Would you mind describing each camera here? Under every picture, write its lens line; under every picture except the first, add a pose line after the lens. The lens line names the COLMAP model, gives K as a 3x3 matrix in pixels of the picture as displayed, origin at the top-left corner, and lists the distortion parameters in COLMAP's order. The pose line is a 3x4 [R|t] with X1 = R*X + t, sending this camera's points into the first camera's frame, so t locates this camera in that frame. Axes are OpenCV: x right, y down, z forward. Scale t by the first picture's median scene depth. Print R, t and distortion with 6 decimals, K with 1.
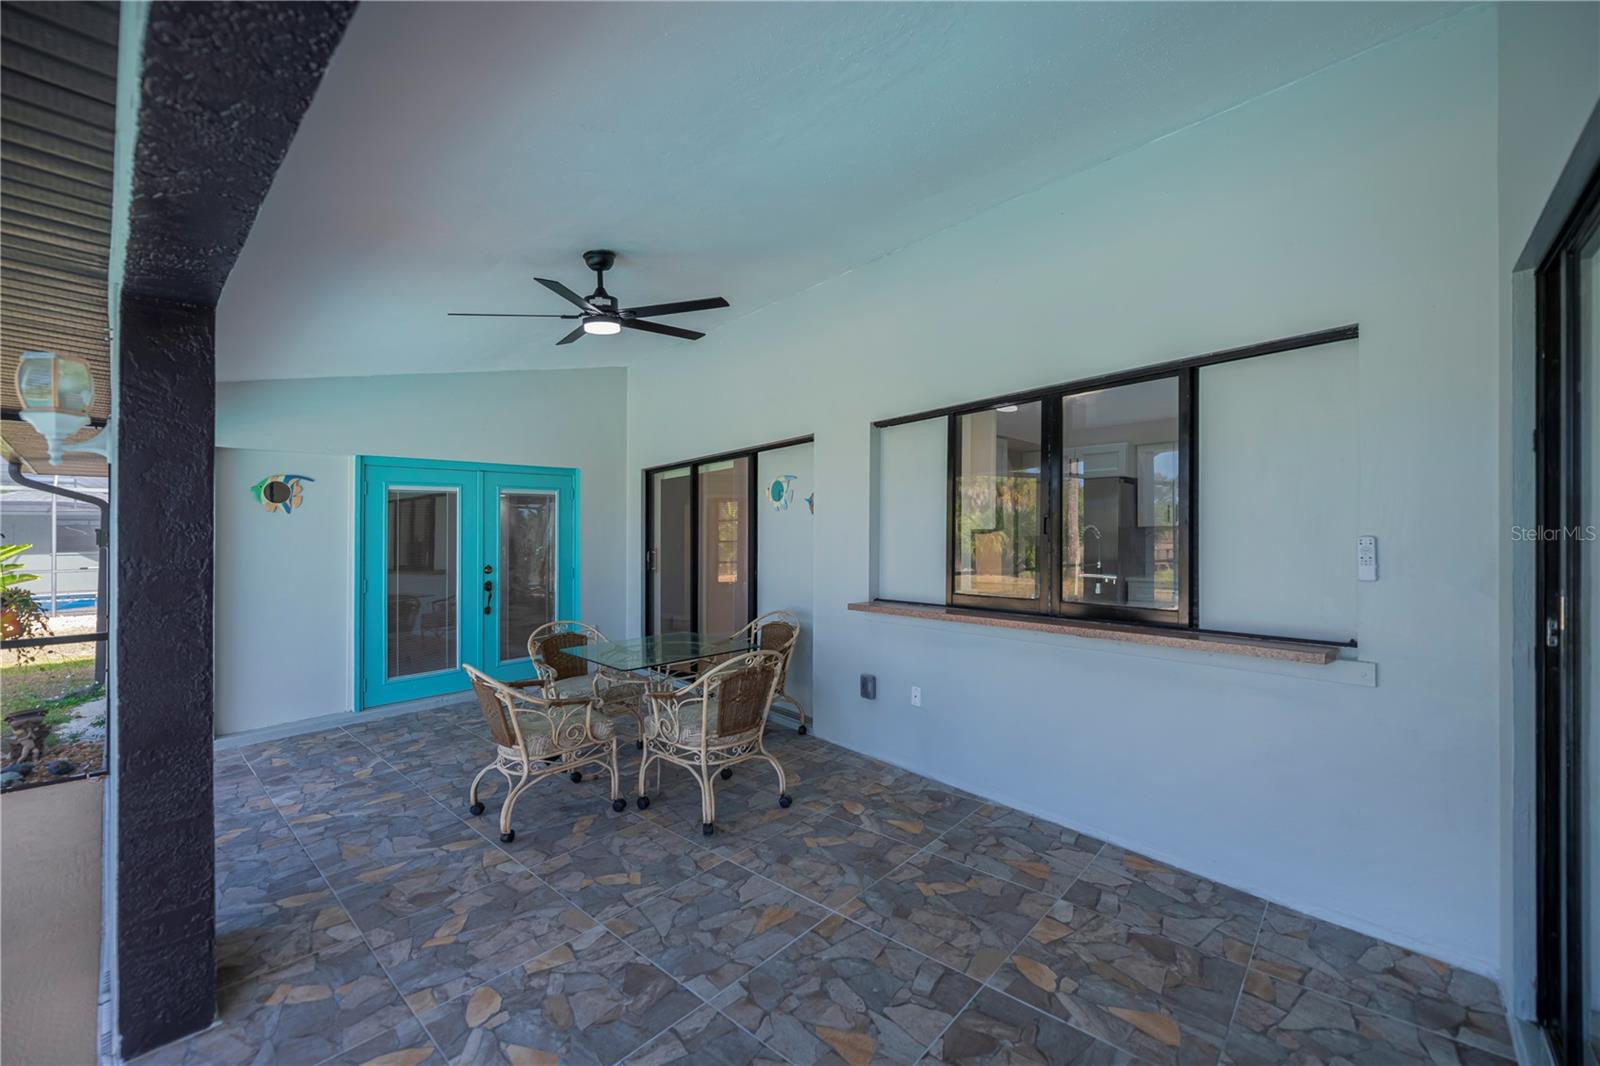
lens RADIAL K [[653.5, 0, 807.5], [0, 653.5, 530.3], [0, 0, 1]] dist [-0.005992, -0.002230]
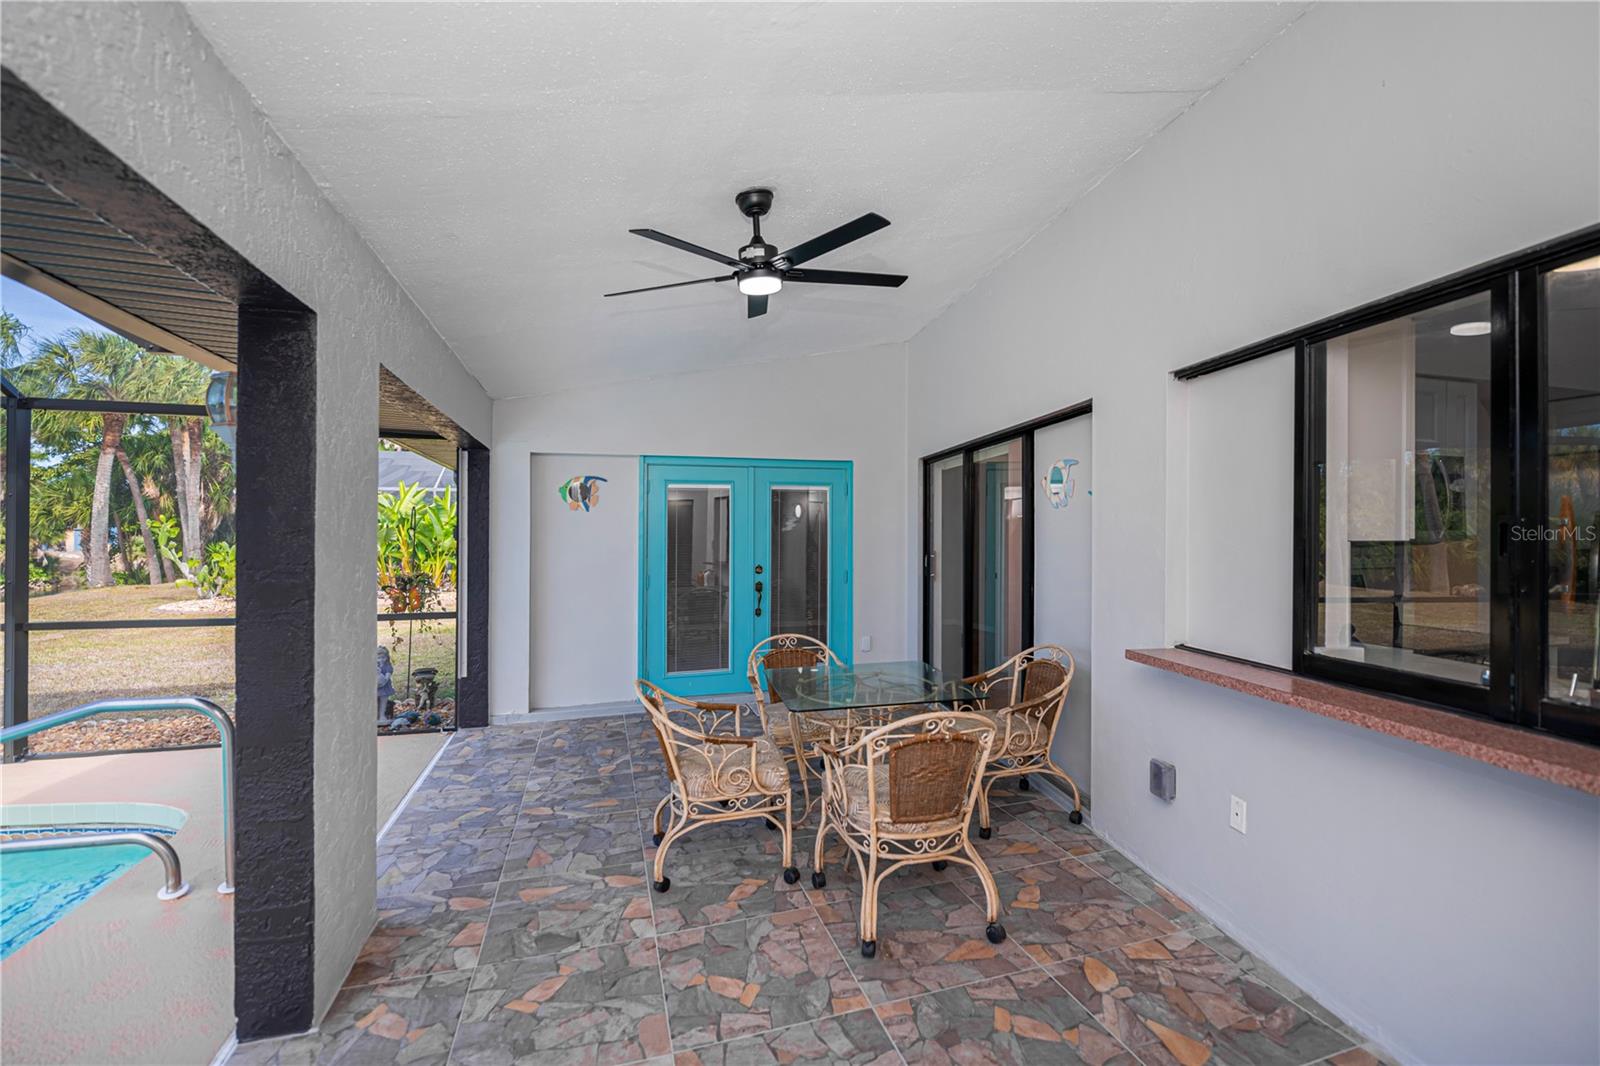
lens RADIAL K [[703.0, 0, 806.4], [0, 703.0, 521.0], [0, 0, 1]] dist [-0.003646, -0.002543]
pose [[0.863175, 0.005393, -0.504875, 0.175140], [-0.007837, 0.999966, -0.002717, -0.016352], [0.504843, 0.006302, 0.863188, 0.274292]]
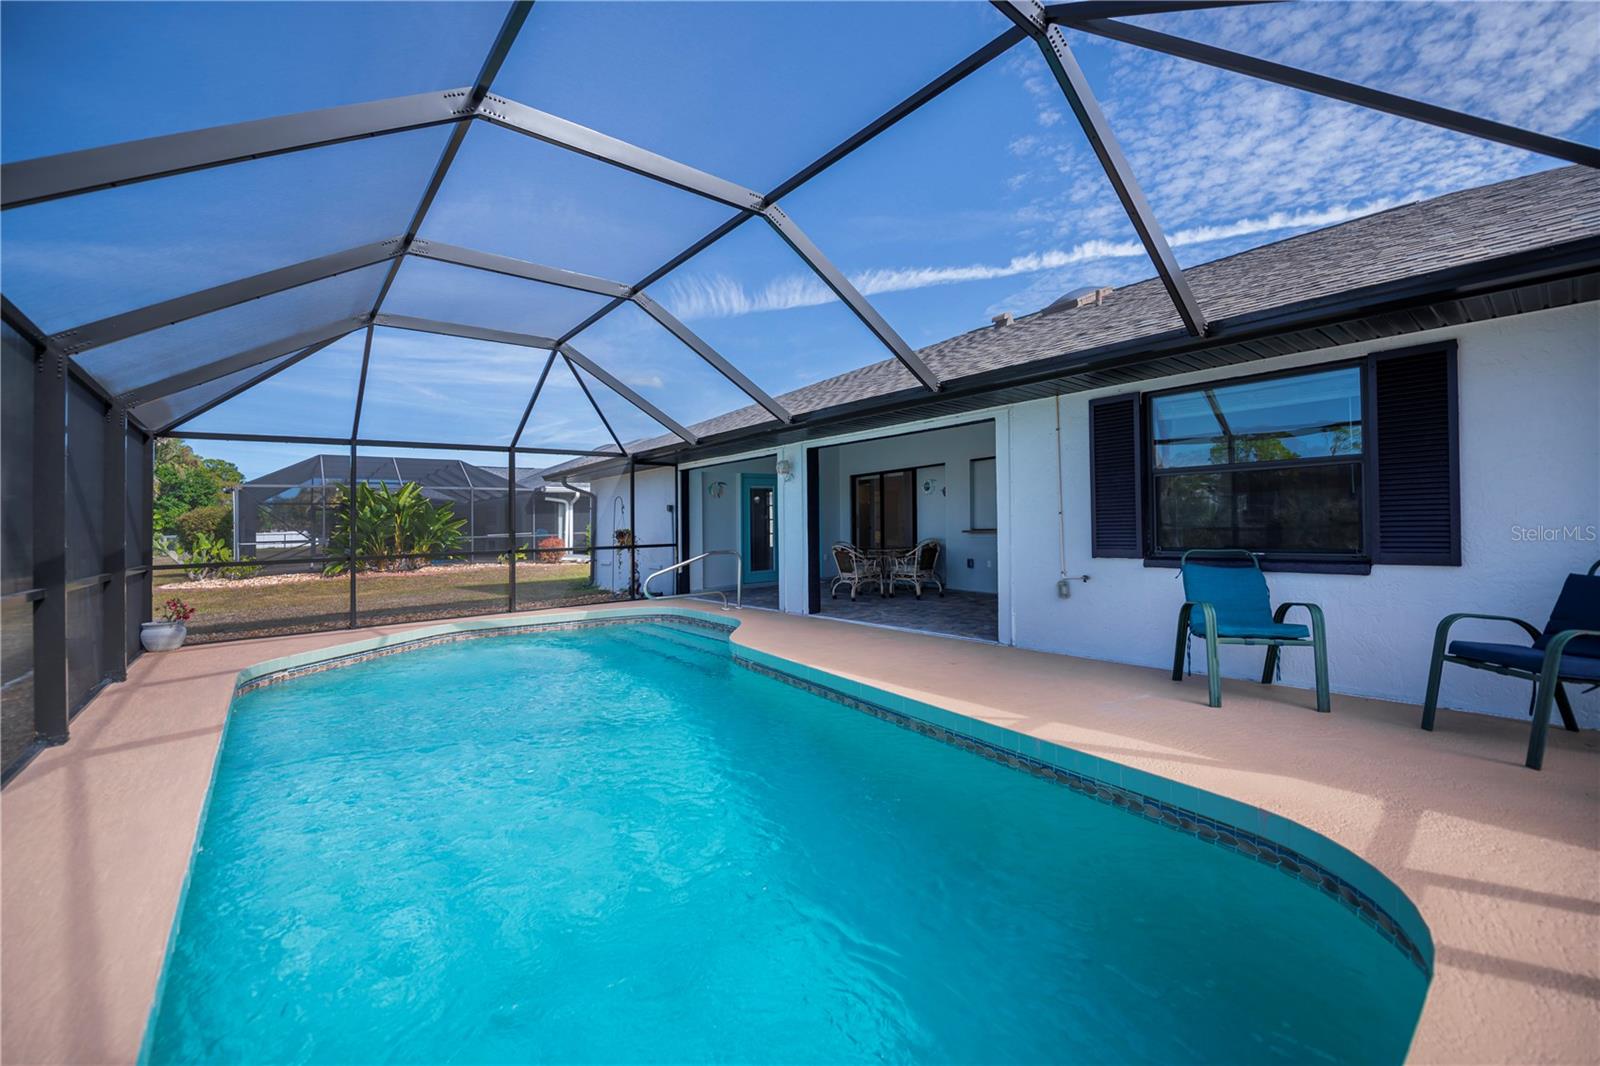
lens RADIAL K [[653.5, 0, 796.0], [0, 653.5, 516.5], [0, 0, 1]] dist [-0.005992, -0.002230]
pose [[0.989191, -0.007023, -0.146462, -0.261203], [0.007173, 0.999974, 0.000497, 0.063715], [0.146455, -0.001543, 0.989216, -2.075436]]
